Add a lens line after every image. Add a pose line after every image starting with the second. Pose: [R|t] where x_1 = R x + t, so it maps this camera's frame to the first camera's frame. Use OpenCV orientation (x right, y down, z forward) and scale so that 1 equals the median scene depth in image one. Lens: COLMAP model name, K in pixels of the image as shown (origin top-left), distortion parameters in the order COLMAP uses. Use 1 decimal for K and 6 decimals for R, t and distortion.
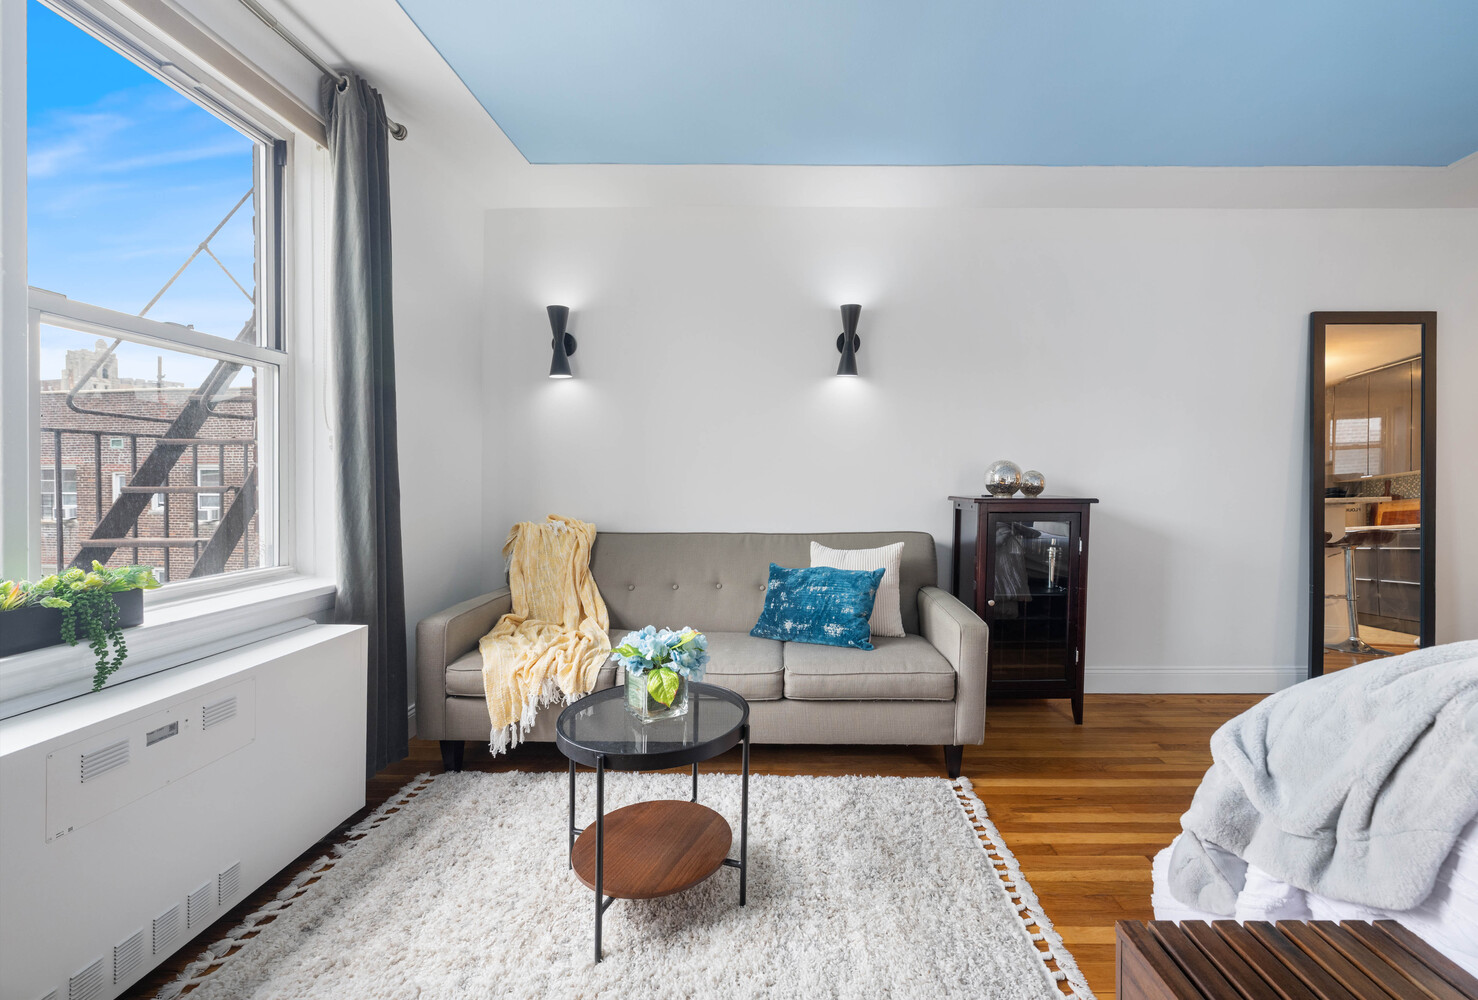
lens RADIAL K [[597.1, 0, 768.6], [0, 597.1, 494.3], [0, 0, 1]] dist [-0.009049, 0.000670]
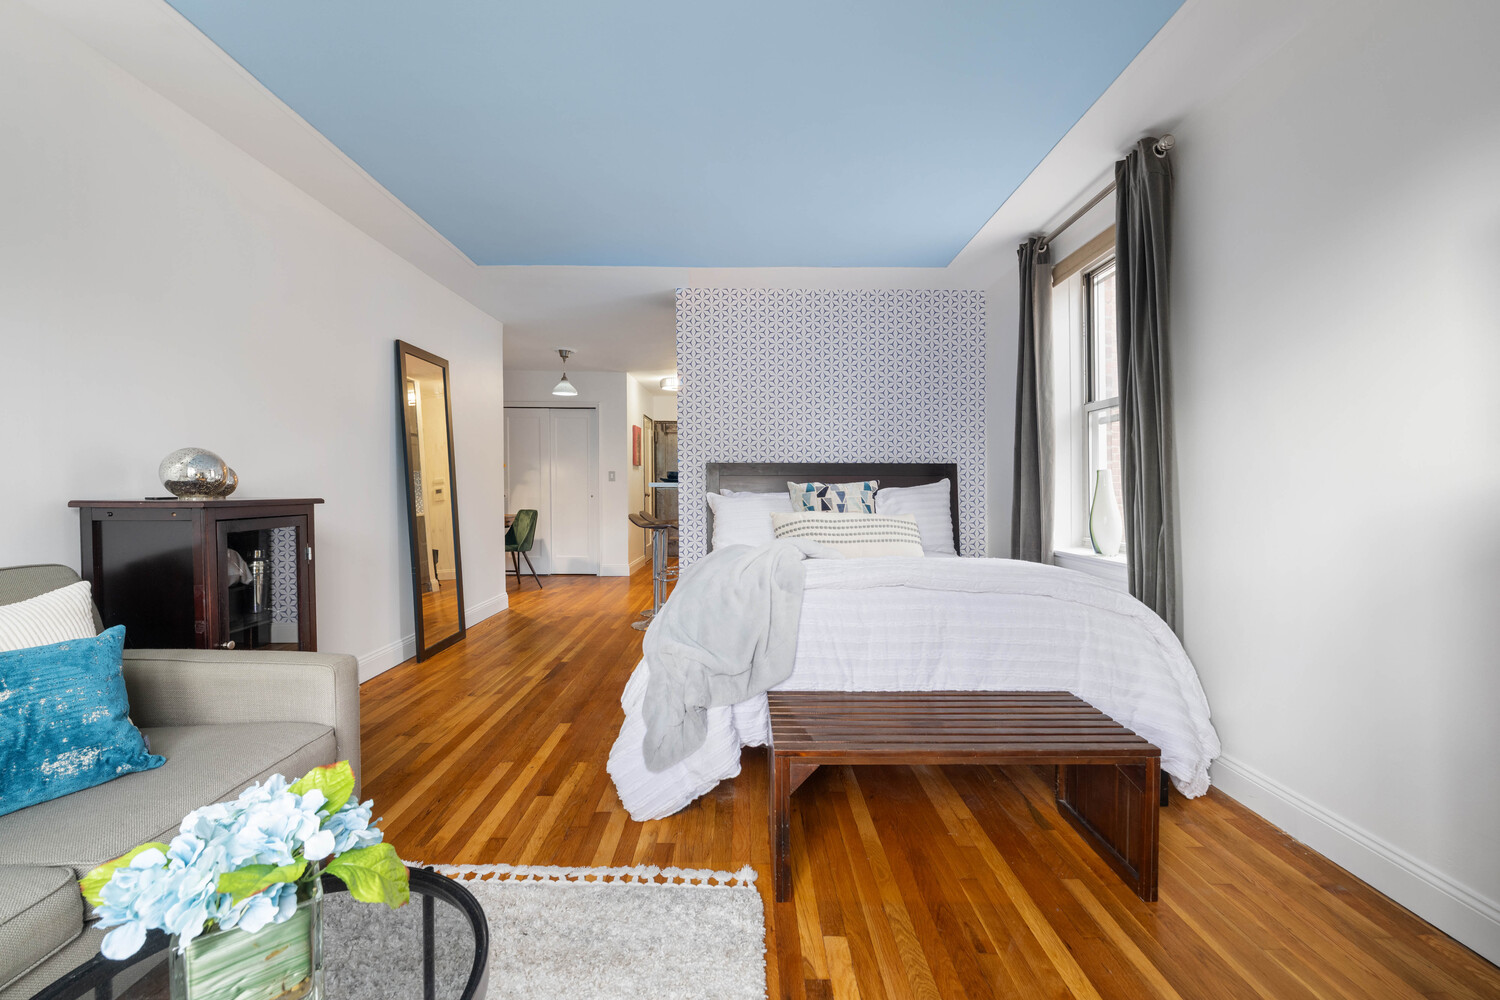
lens RADIAL K [[606.0, 0, 745.3], [0, 606.0, 494.3], [0, 0, 1]] dist [-0.009049, 0.000670]
pose [[-0.028334, -0.009121, 0.999557, -0.412562], [0.019745, 0.999758, 0.009683, 0.005359], [-0.999403, 0.020011, -0.028147, 0.438329]]
